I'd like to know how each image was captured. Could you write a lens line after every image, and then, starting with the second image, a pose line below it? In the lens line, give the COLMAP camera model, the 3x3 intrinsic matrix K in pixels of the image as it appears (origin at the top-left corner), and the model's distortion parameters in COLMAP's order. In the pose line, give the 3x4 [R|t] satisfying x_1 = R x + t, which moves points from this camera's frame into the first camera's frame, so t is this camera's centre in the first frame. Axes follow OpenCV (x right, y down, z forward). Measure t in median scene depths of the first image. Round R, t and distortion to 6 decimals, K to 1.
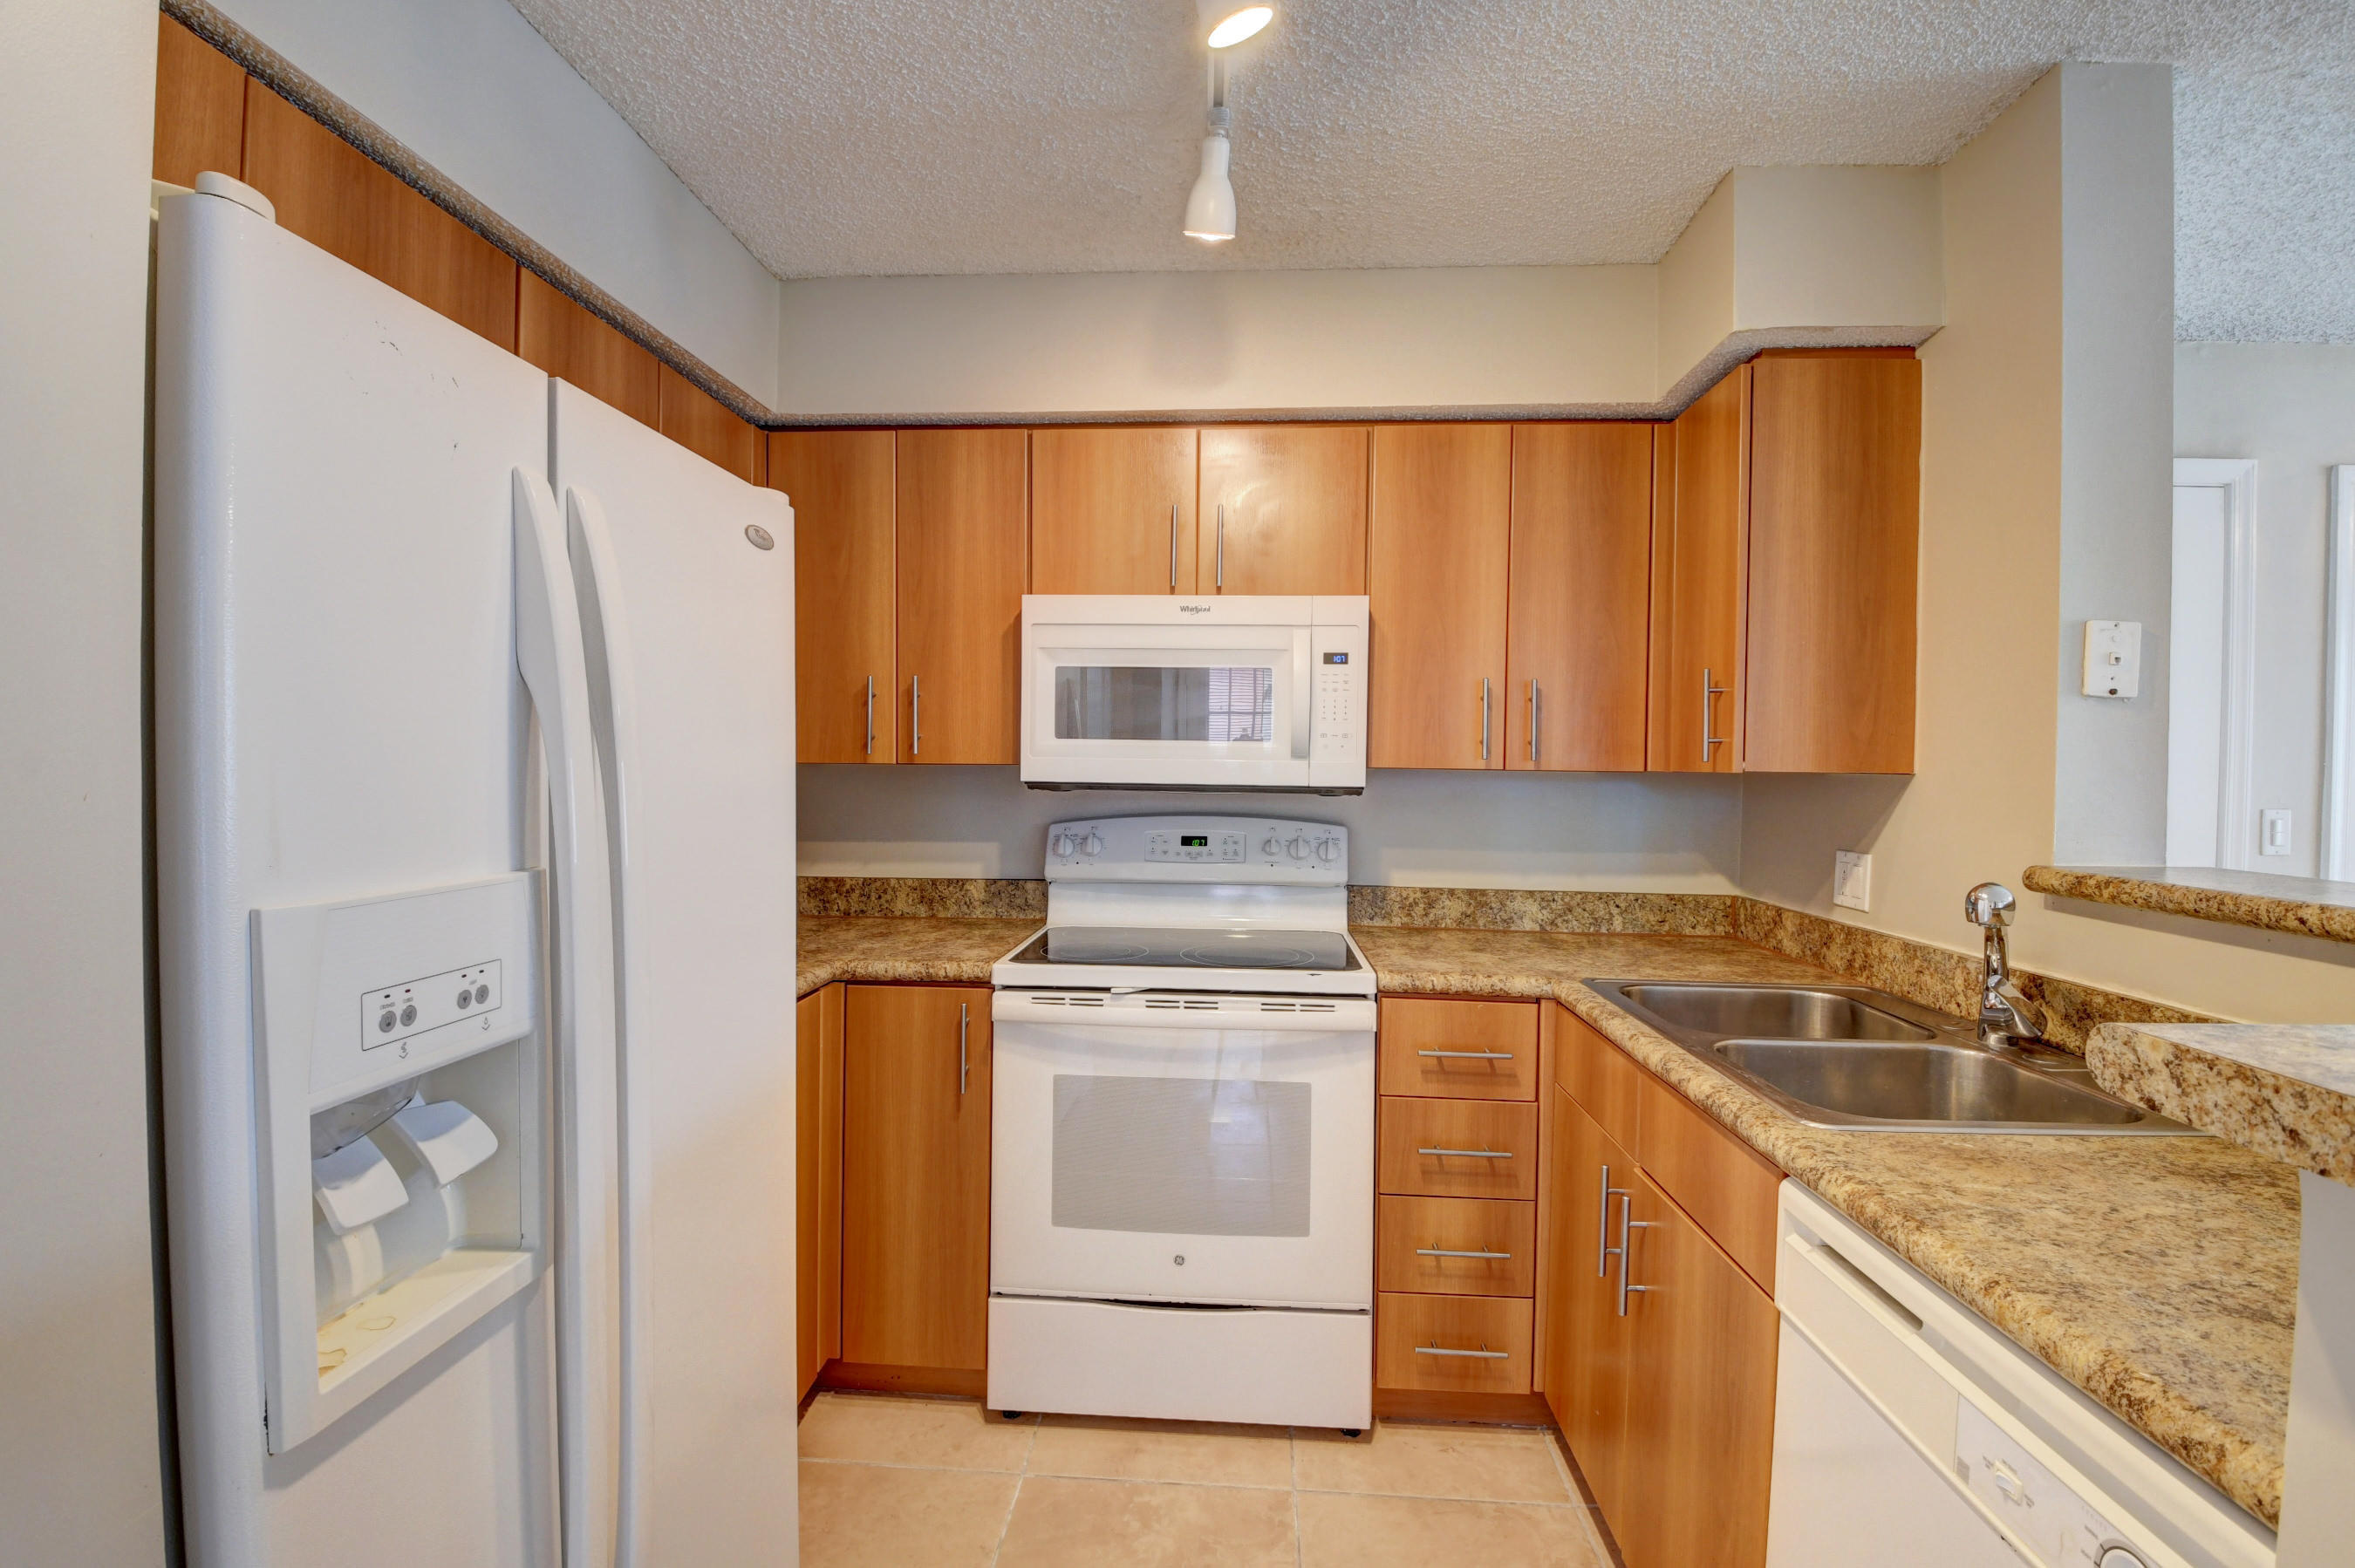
lens RADIAL K [[1033.2, 0, 1173.0], [0, 1033.2, 784.1], [0, 0, 1]] dist [0.007447, -0.021740]
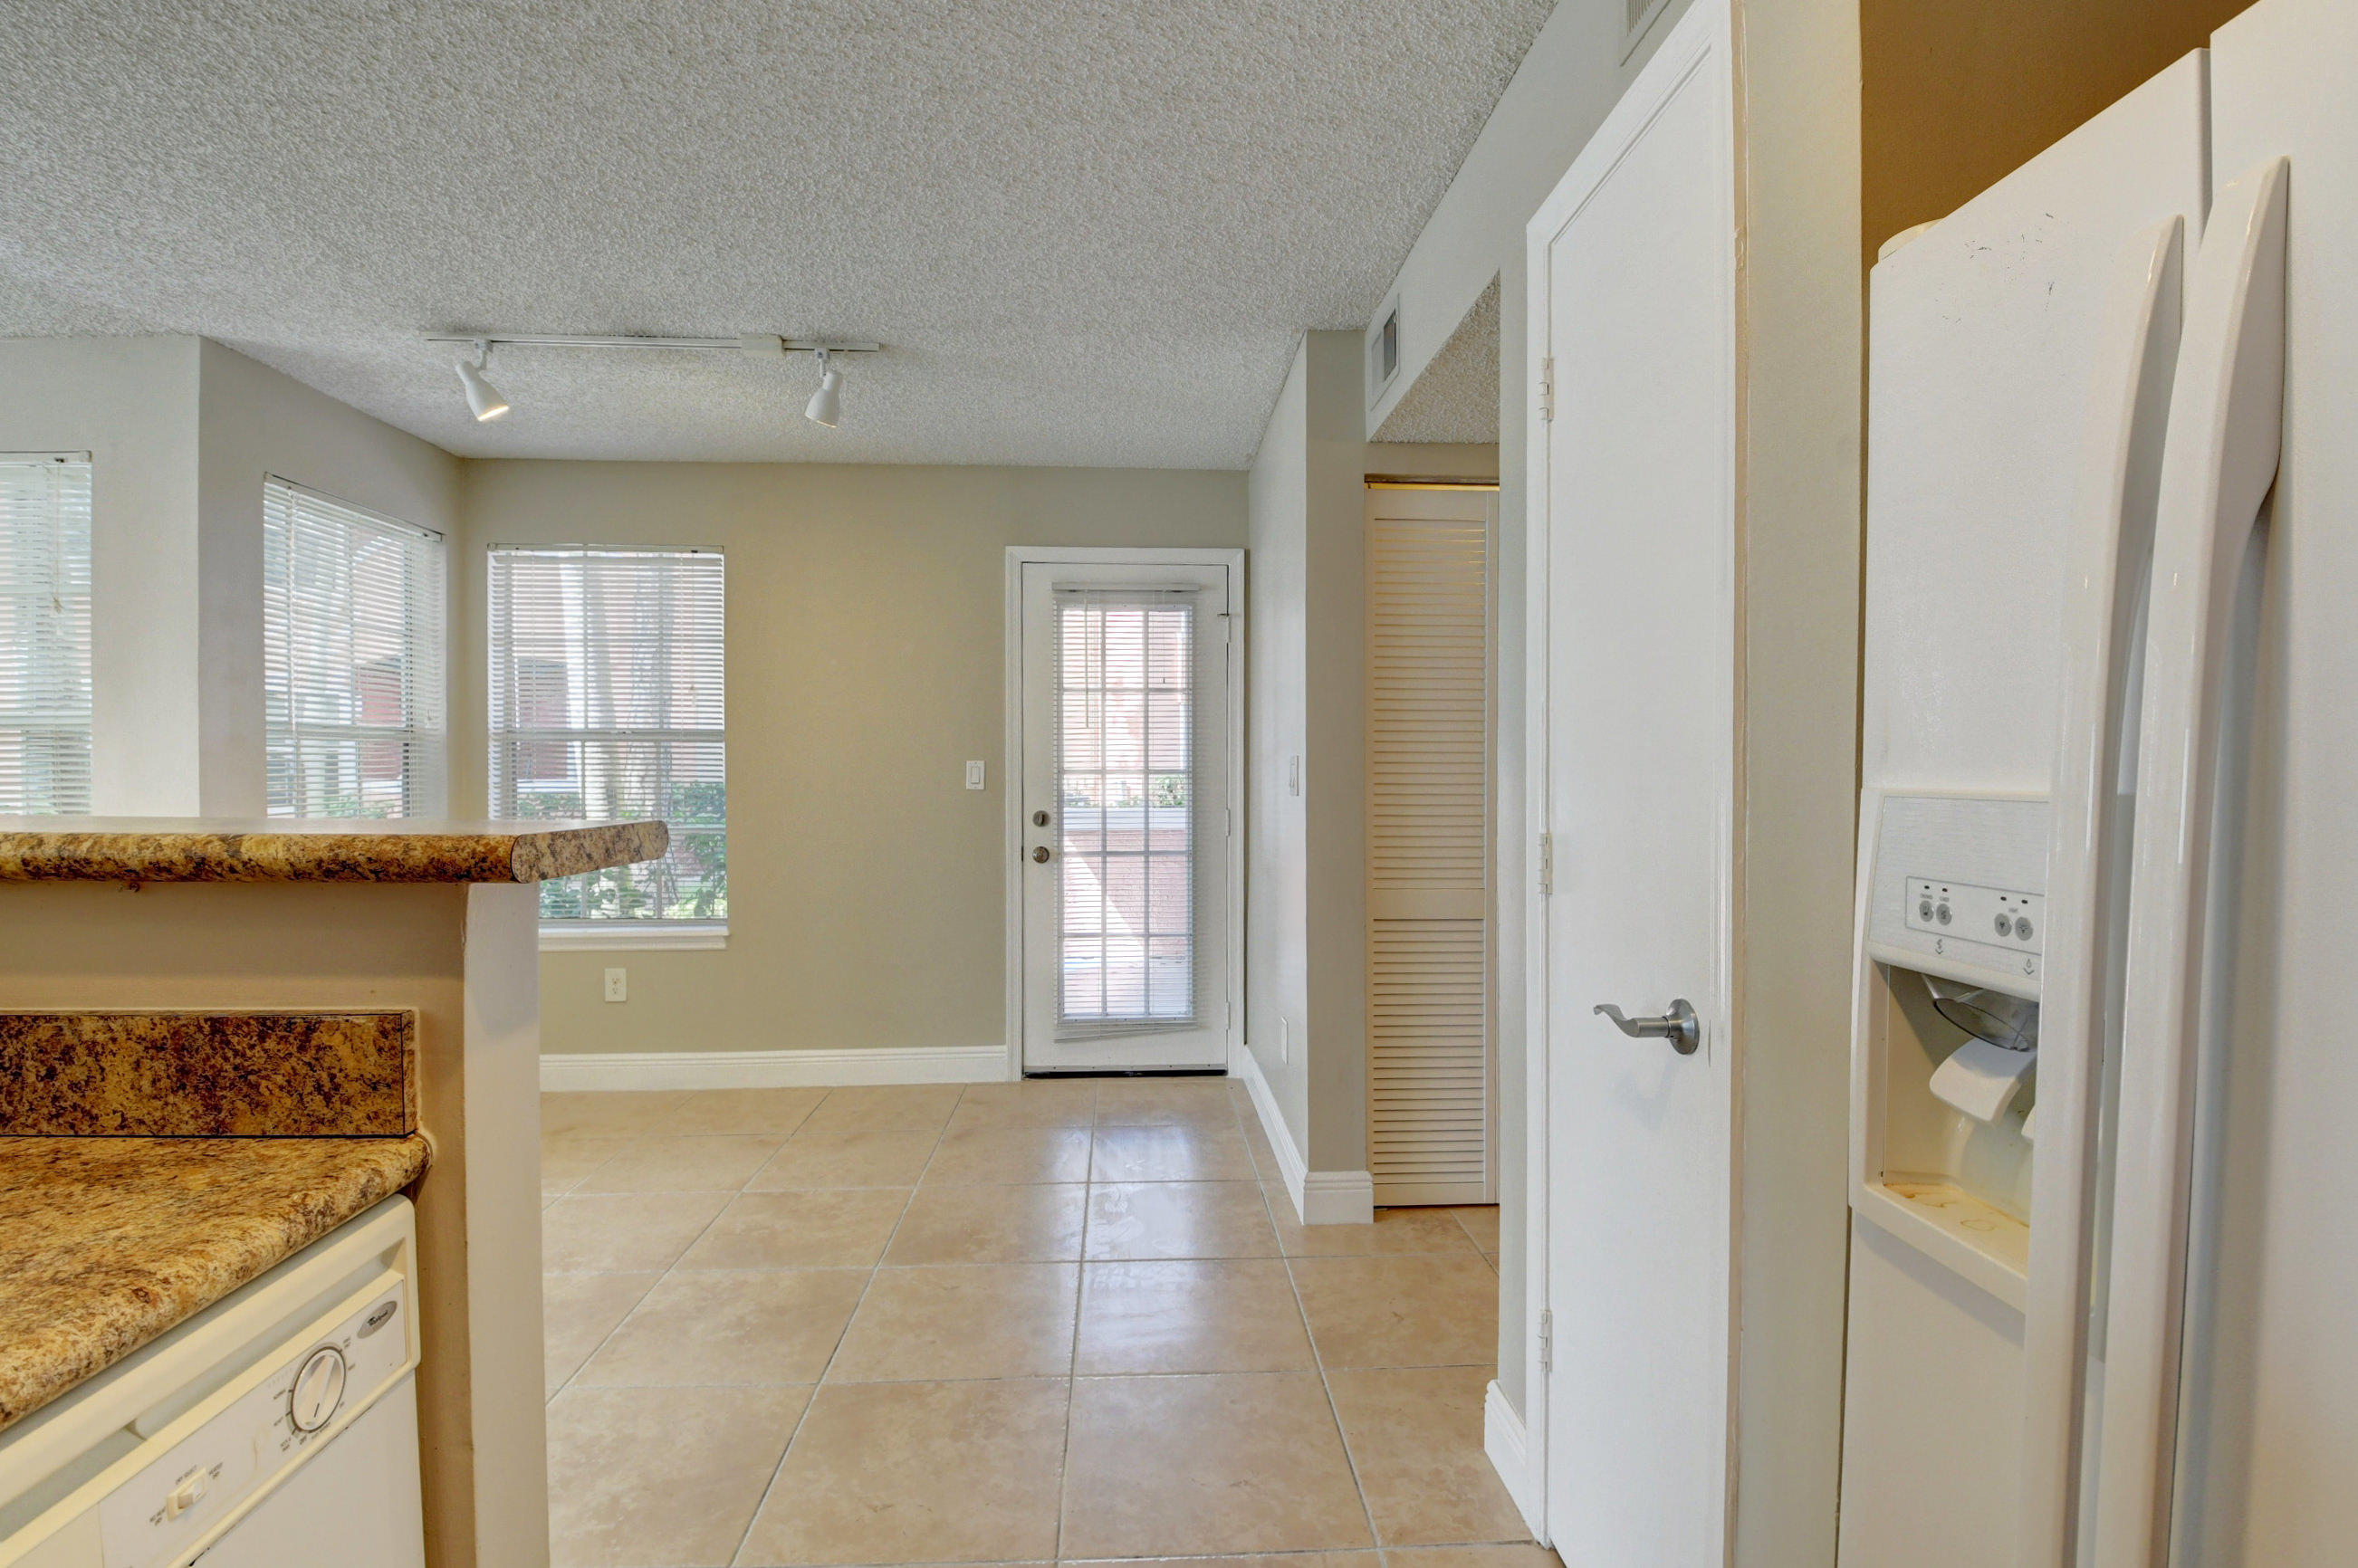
lens RADIAL K [[1072.7, 0, 1184.8], [0, 1072.7, 785.6], [0, 0, 1]] dist [0.005071, -0.024058]
pose [[-0.991046, -0.012641, -0.132925, 0.056471], [-0.016876, 0.999384, 0.030782, 0.029761], [0.132454, 0.032750, -0.990648, 0.754747]]
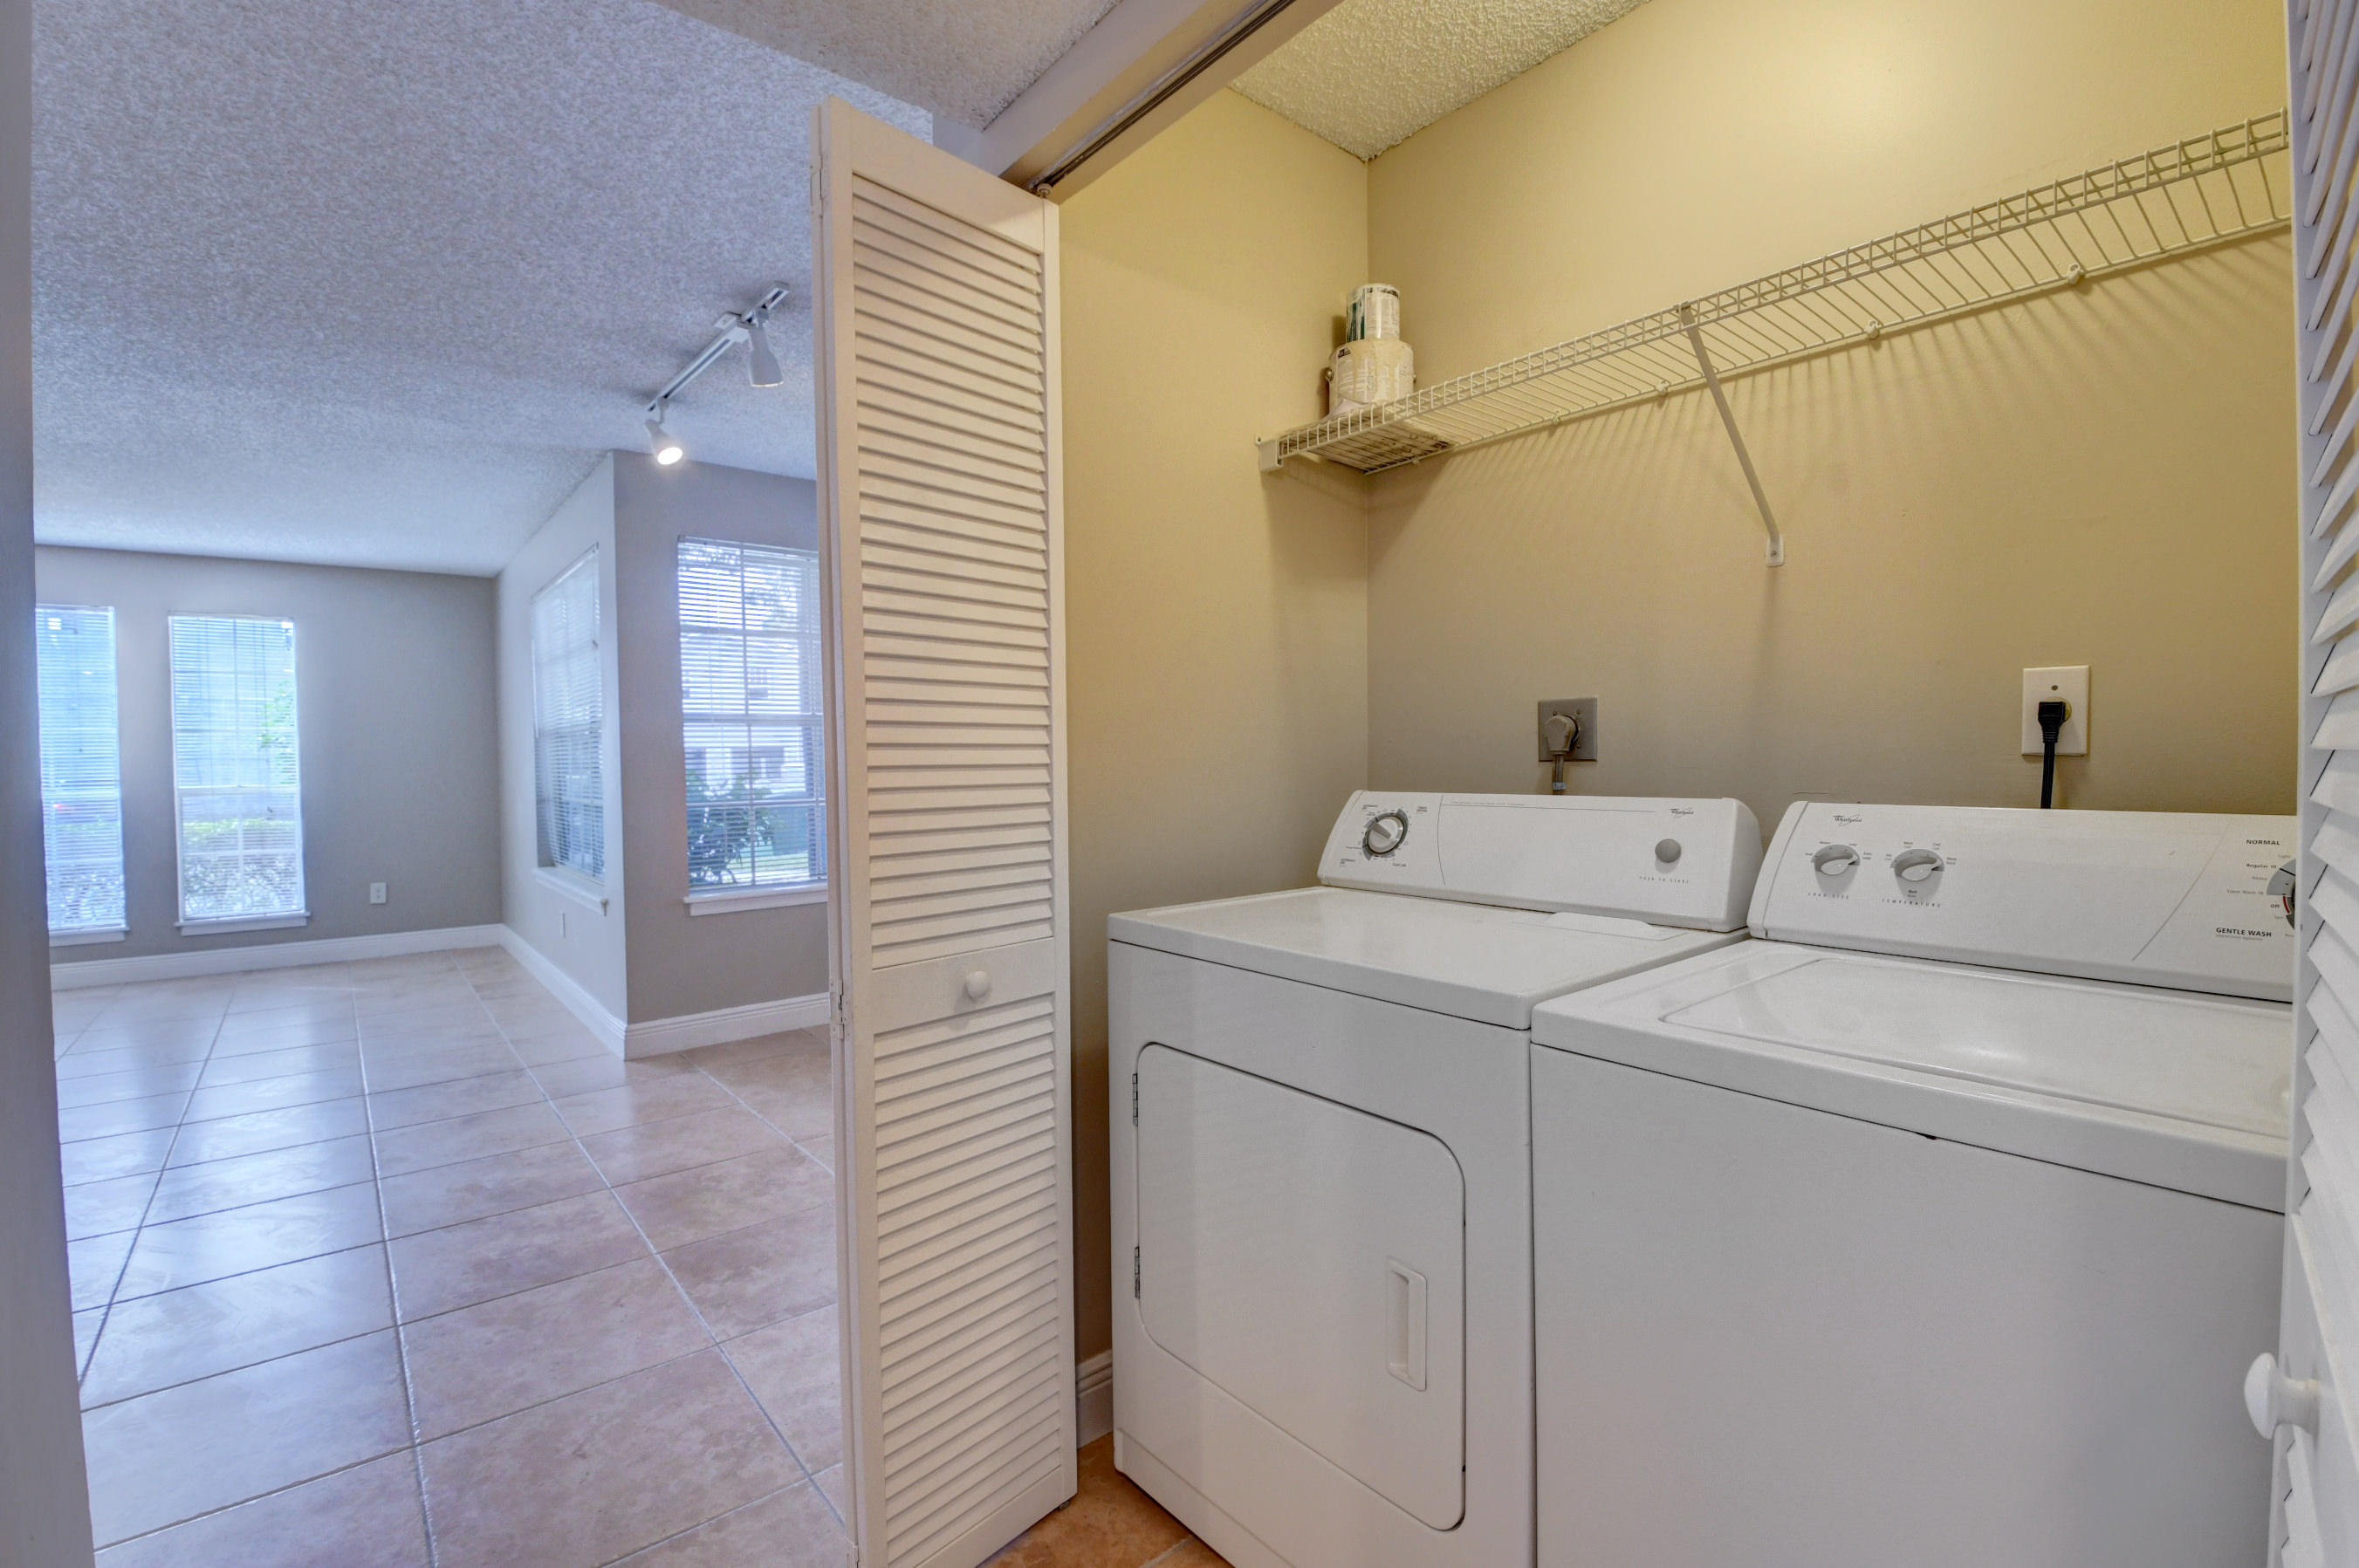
lens RADIAL K [[1042.6, 0, 1177.2], [0, 1042.6, 783.4], [0, 0, 1]] dist [0.006179, -0.021788]
pose [[-0.690983, -0.023538, 0.722488, -1.058084], [0.018898, 0.998540, 0.050605, 0.059052], [-0.722624, 0.048621, -0.689529, -0.201579]]
